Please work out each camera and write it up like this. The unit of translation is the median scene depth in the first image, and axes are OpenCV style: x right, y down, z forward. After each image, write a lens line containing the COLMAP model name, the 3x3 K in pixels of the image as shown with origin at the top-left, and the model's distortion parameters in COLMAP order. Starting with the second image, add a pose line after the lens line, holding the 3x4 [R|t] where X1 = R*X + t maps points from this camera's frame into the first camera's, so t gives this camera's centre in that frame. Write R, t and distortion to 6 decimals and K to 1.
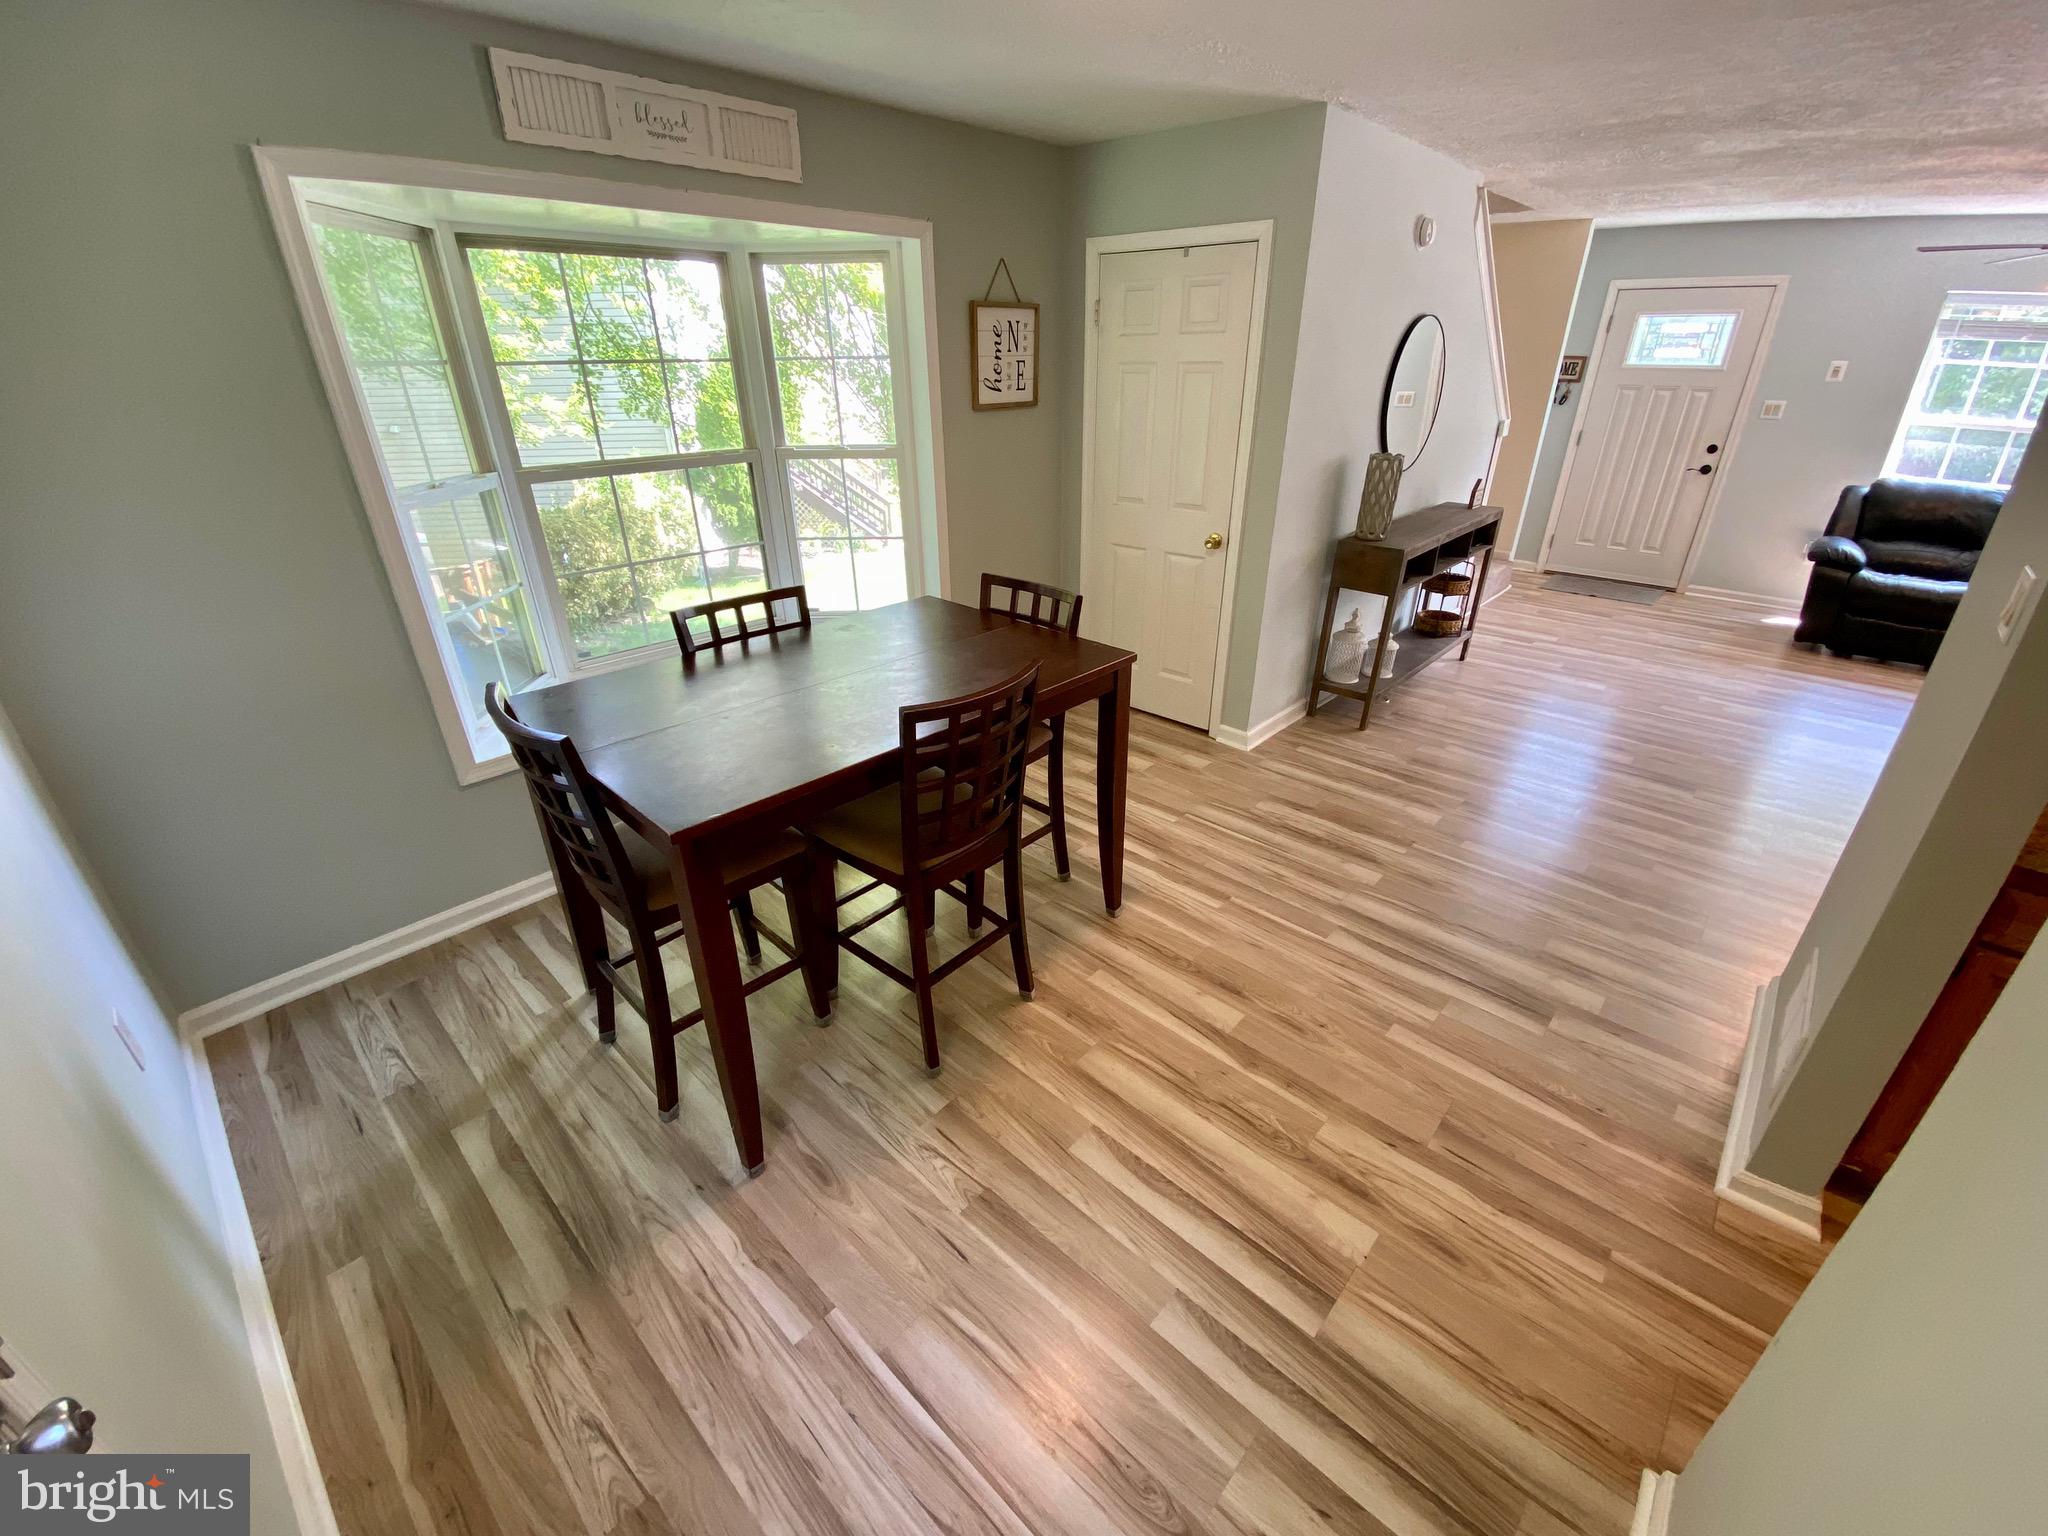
lens RADIAL K [[839.6, 0, 1009.9], [0, 839.6, 766.9], [0, 0, 1]] dist [0.008354, -0.014173]
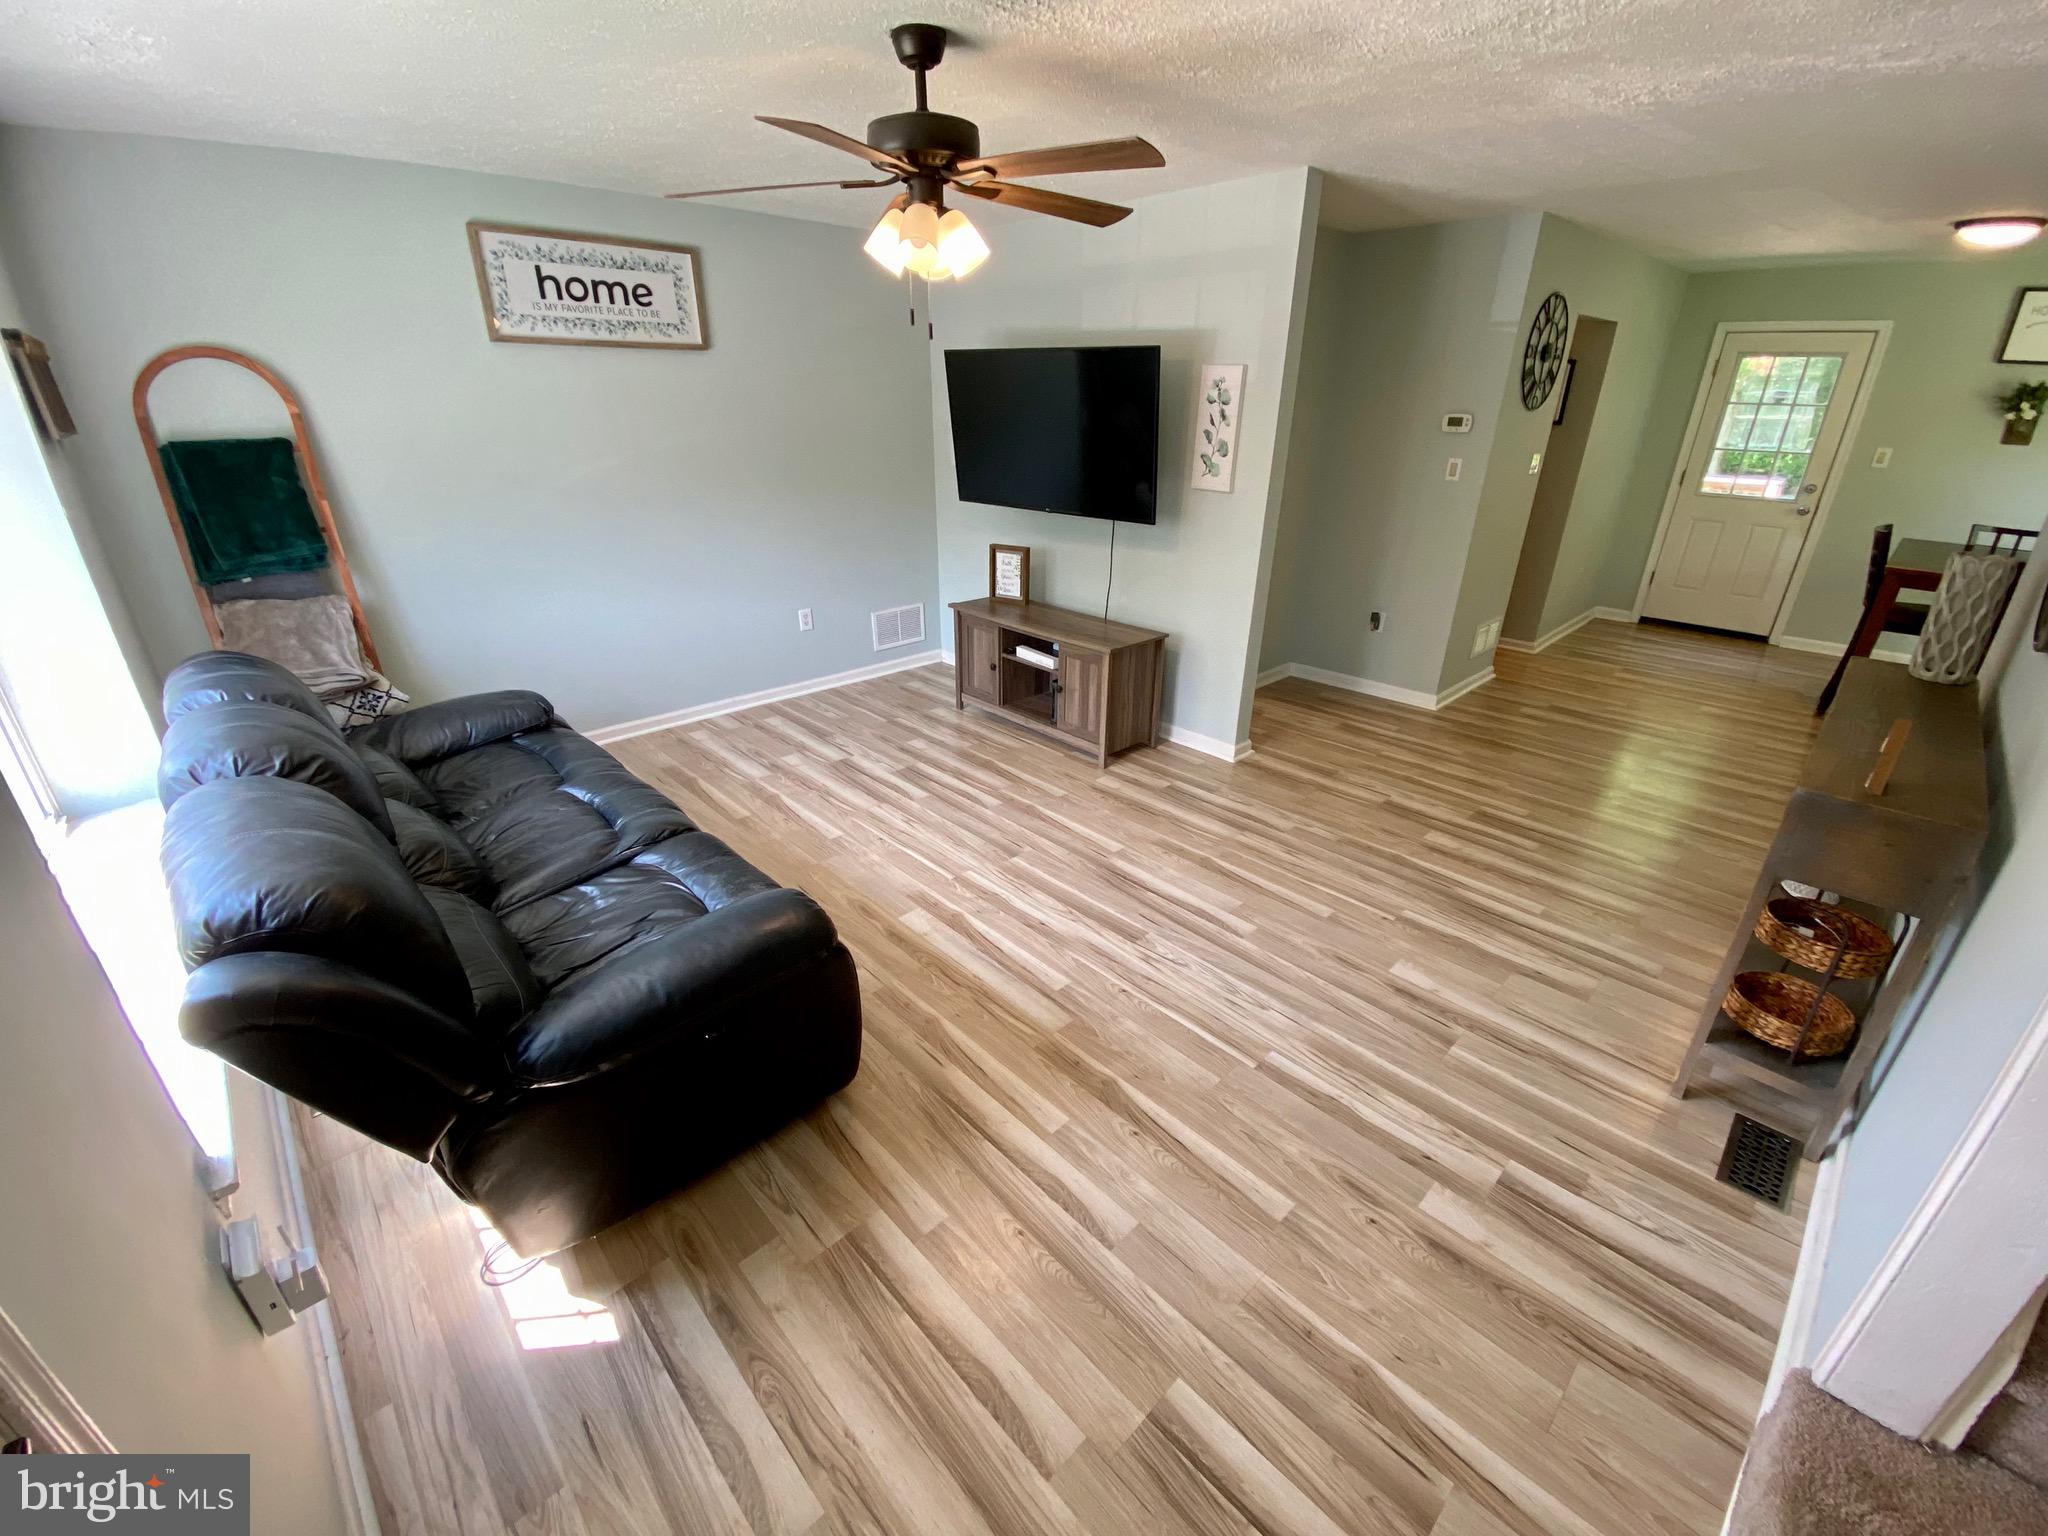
lens RADIAL K [[830.5, 0, 1028.4], [0, 830.5, 767.7], [0, 0, 1]] dist [0.021139, -0.020819]
pose [[-0.998766, -0.019363, 0.045744, 0.813116], [0.023315, 0.630424, 0.775901, -0.543772], [-0.043862, 0.776010, -0.629194, 1.100401]]
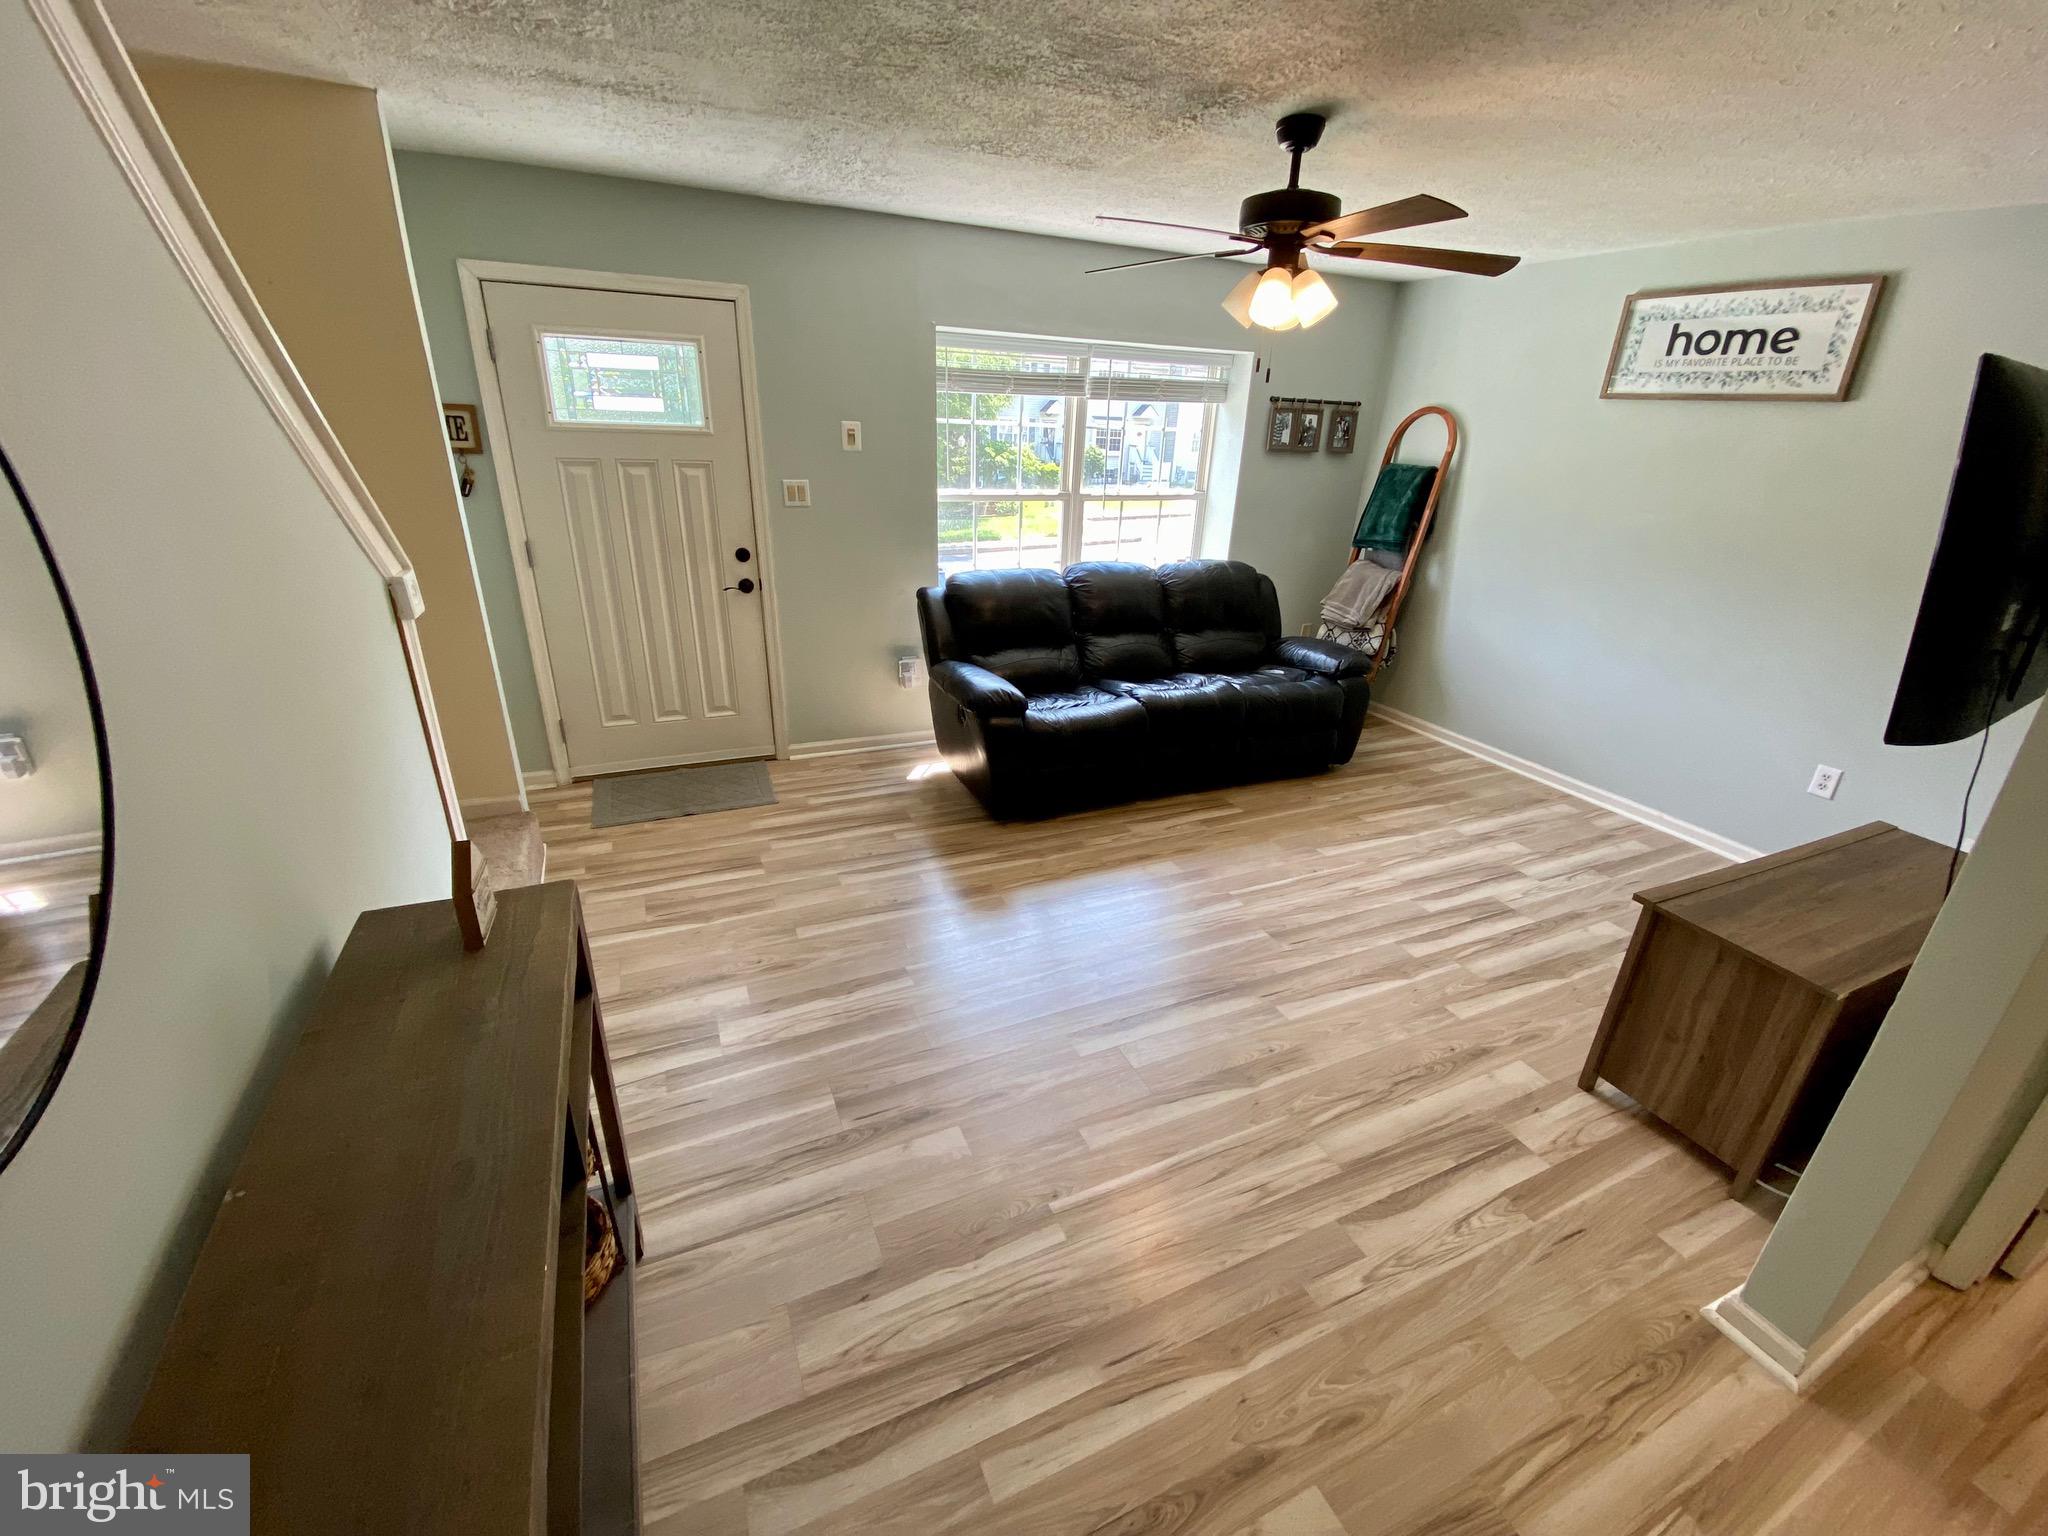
lens RADIAL K [[827.5, 0, 1019.0], [0, 827.5, 750.7], [0, 0, 1]] dist [0.045372, -0.030812]
pose [[0.382291, -0.323627, 0.865517, 0.350769], [0.381368, 0.908428, 0.171225, -0.301926], [-0.841672, 0.264623, 0.470704, 0.620681]]
